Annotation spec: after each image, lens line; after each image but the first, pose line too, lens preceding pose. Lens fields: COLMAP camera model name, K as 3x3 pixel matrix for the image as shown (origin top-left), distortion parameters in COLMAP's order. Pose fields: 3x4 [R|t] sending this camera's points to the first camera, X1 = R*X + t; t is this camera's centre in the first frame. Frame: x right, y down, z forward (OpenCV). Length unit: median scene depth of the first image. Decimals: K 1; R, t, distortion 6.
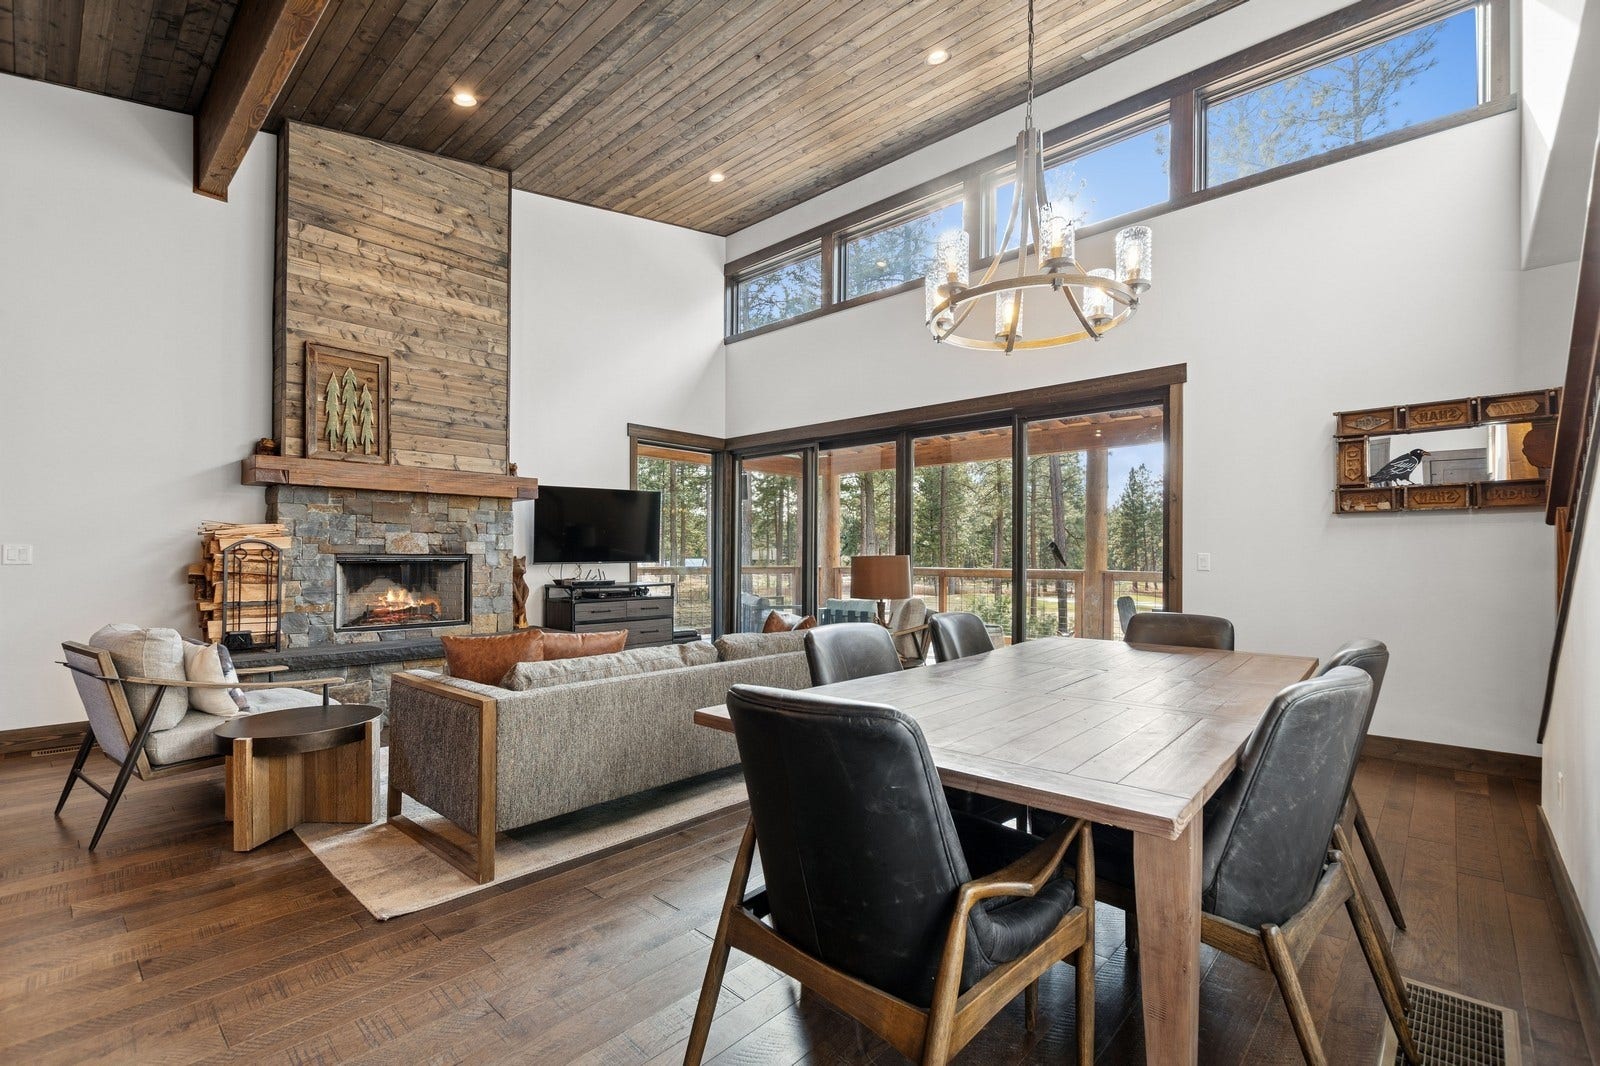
lens RADIAL K [[698.5, 0, 812.6], [0, 698.5, 552.8], [0, 0, 1]] dist [0.002623, -0.000808]
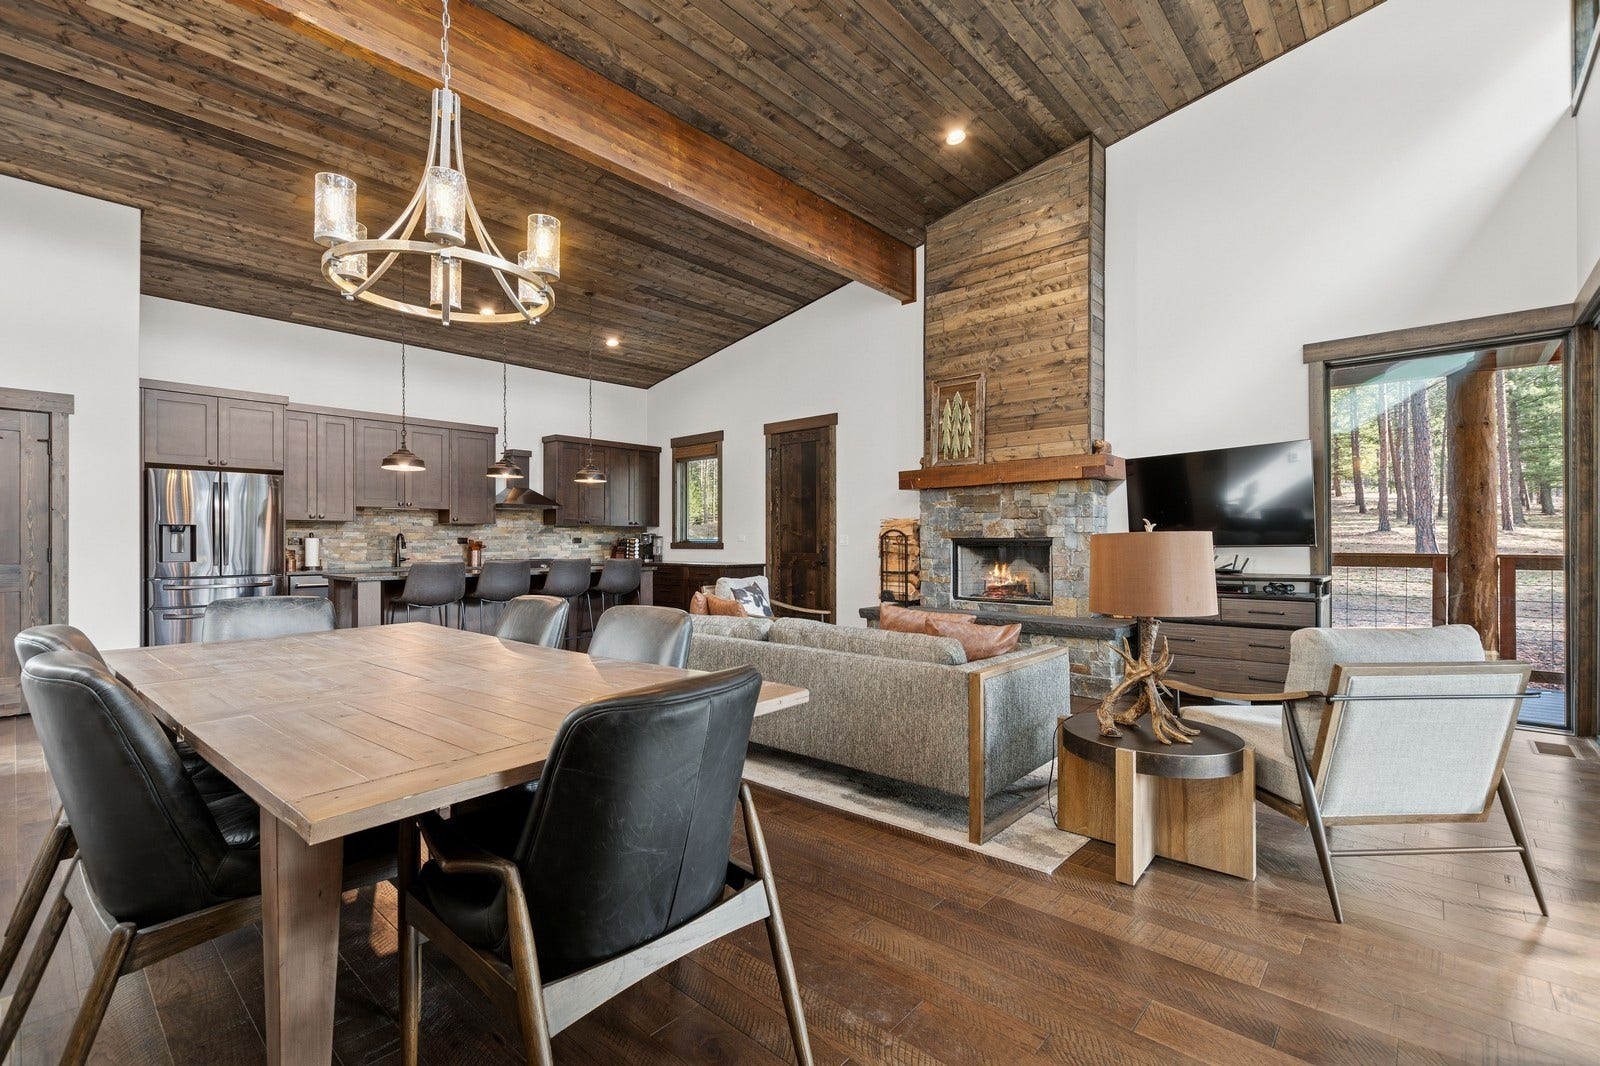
lens RADIAL K [[698.5, 0, 805.1], [0, 698.5, 538.5], [0, 0, 1]] dist [0.002623, -0.000808]
pose [[0.007092, -0.008690, -0.999937, 0.552918], [0.010926, 0.999903, -0.008612, 0.008843], [0.999915, -0.010864, 0.007187, 0.649251]]
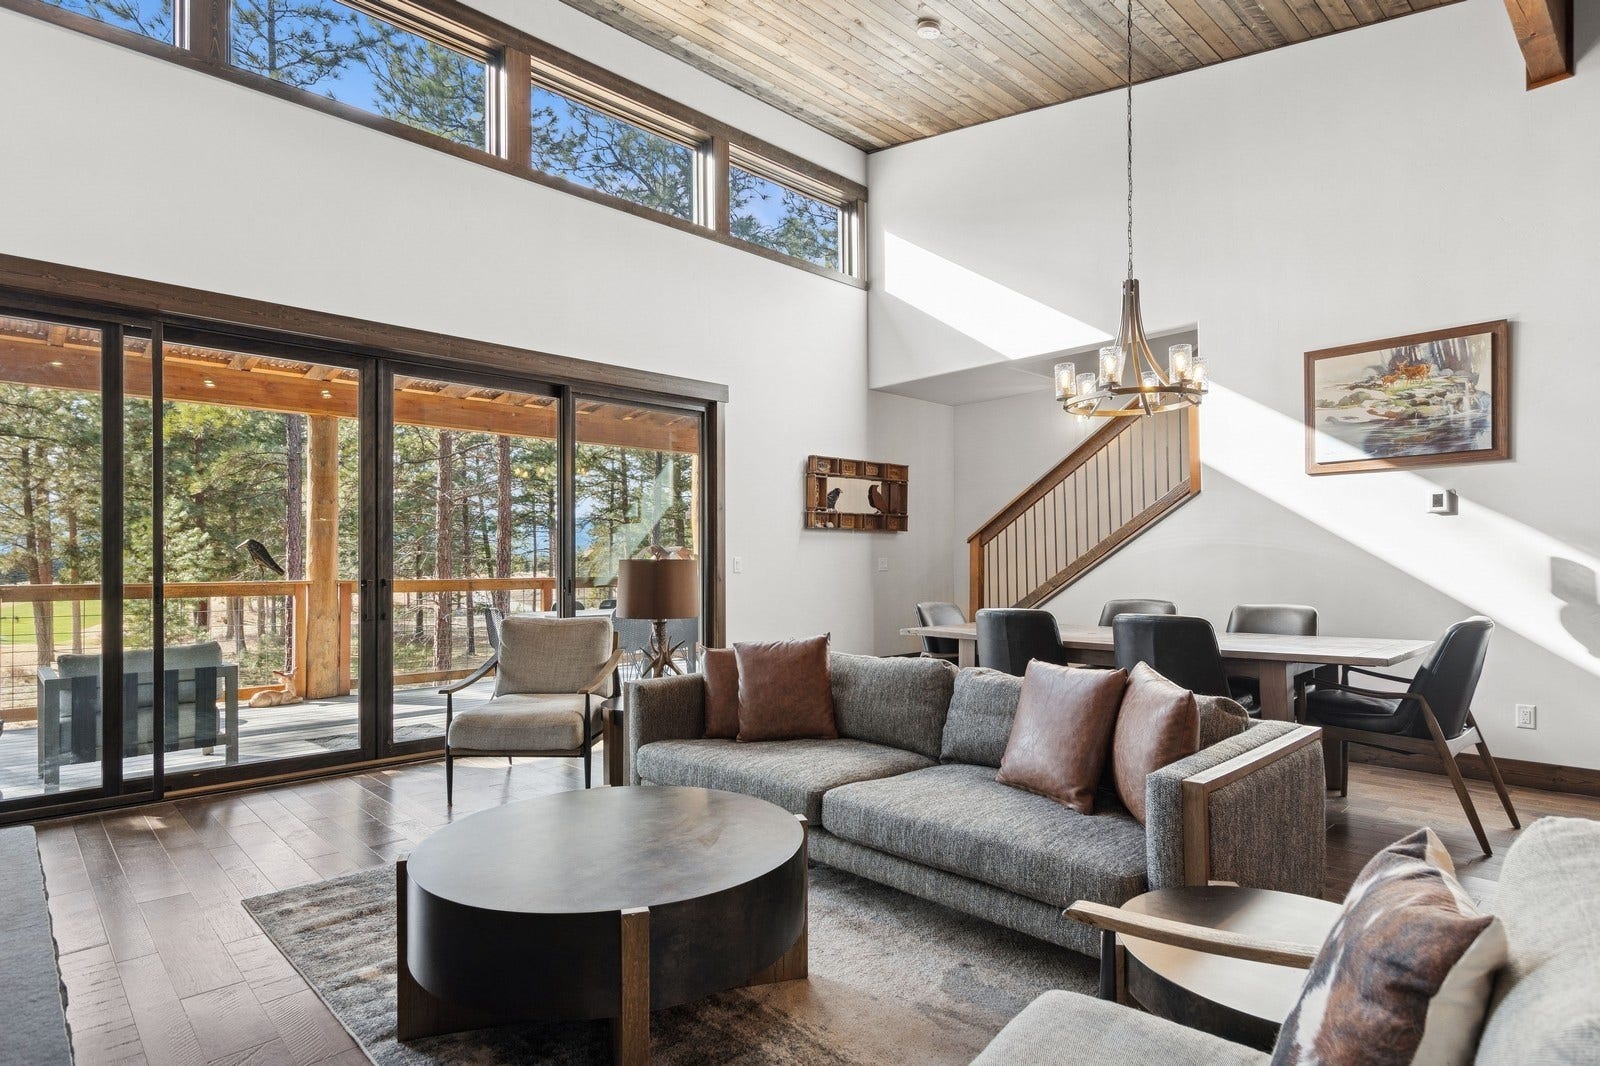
lens RADIAL K [[847.8, 0, 782.6], [0, 847.8, 560.6], [0, 0, 1]] dist [-0.019333, 0.005609]
pose [[0.084606, -0.002100, 0.996412, -0.693961], [-0.001820, 0.999996, 0.002262, 0.001857], [-0.996413, -0.002005, 0.084602, 0.699755]]
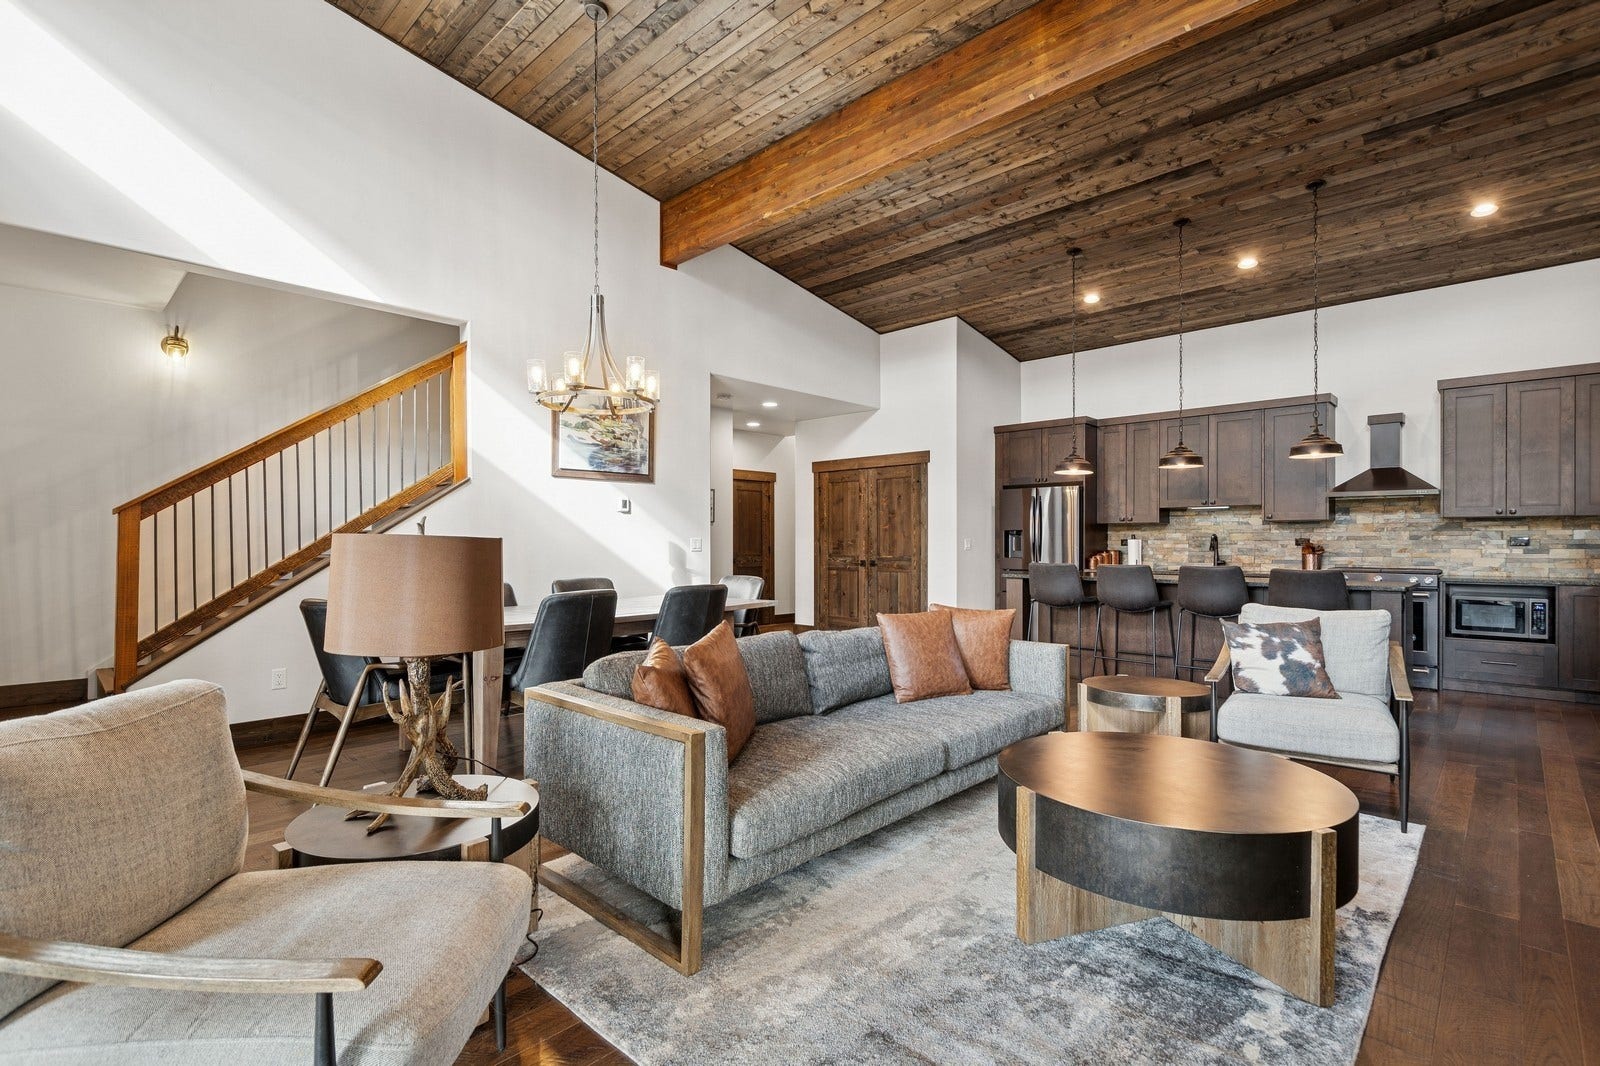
lens RADIAL K [[752.6, 0, 798.4], [0, 752.6, 542.7], [0, 0, 1]] dist [0.004278, -0.000001]
pose [[-0.999619, -0.004621, 0.027198, -0.105432], [-0.004835, 0.999958, -0.007802, 0.008356], [-0.027161, -0.007930, -0.999600, 1.243652]]
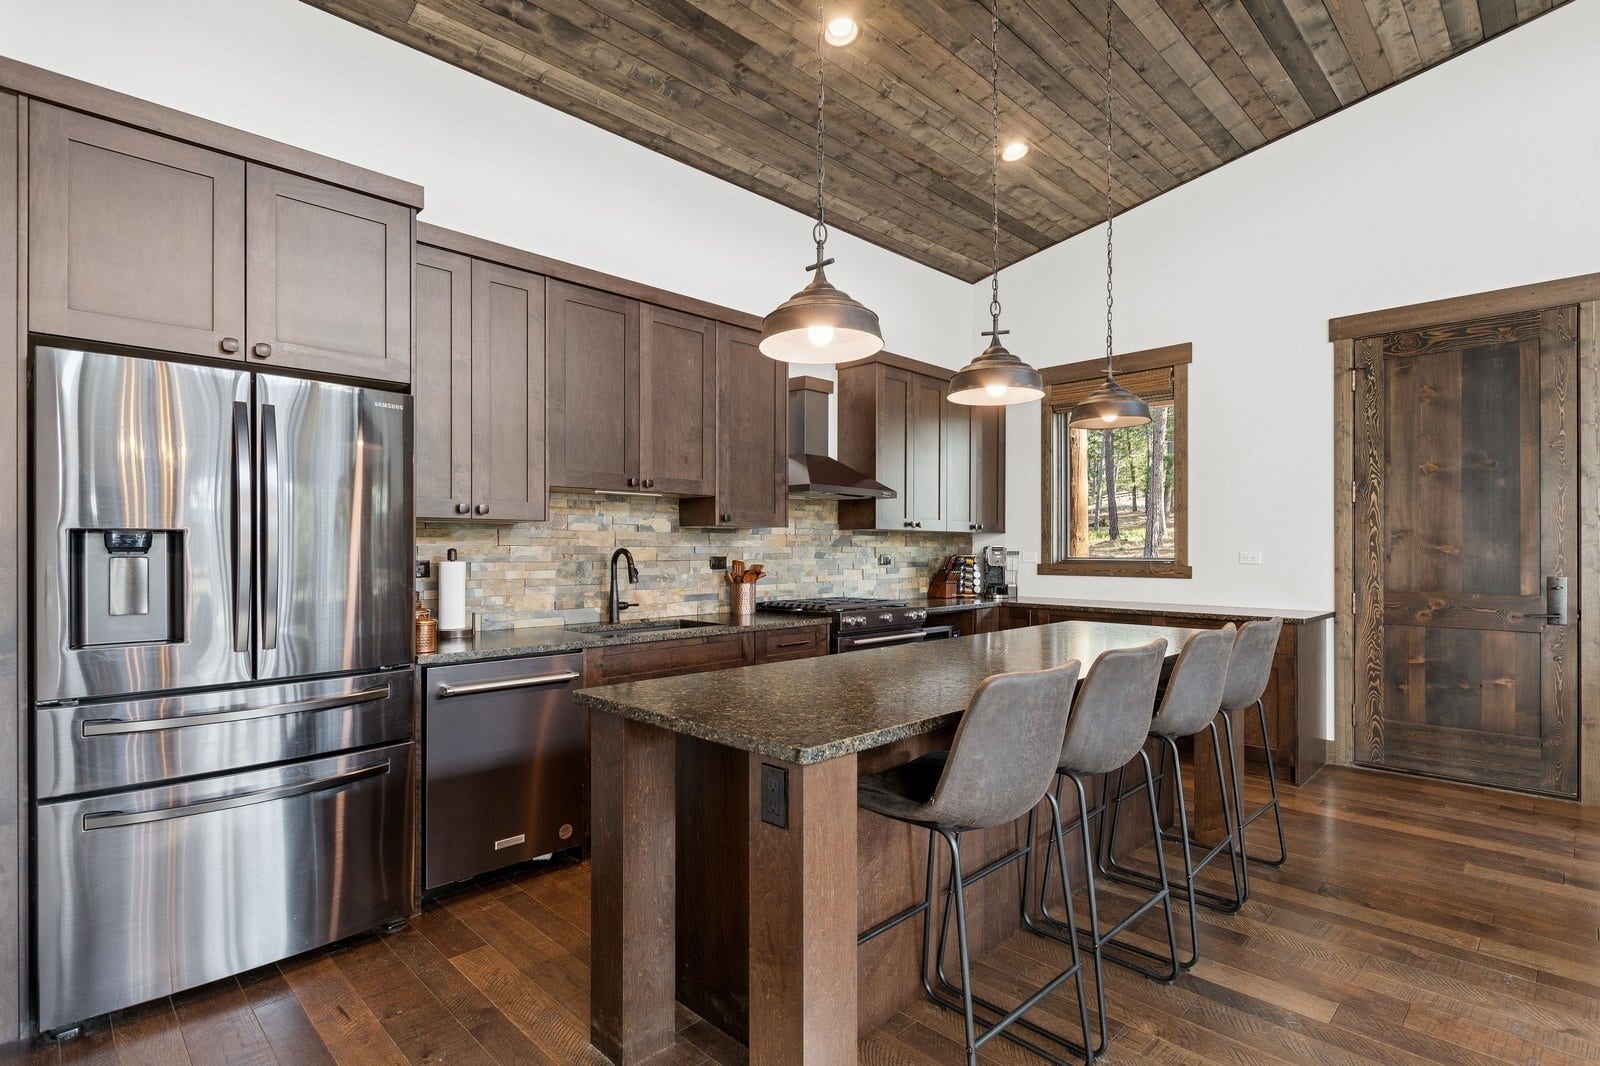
lens RADIAL K [[782.4, 0, 803.1], [0, 782.4, 544.4], [0, 0, 1]] dist [0.001317, 0.000999]
pose [[-0.047868, -0.009626, -0.998807, -0.139098], [0.008363, 0.999915, -0.010038, -0.016965], [0.998819, -0.008834, -0.047783, 0.060367]]
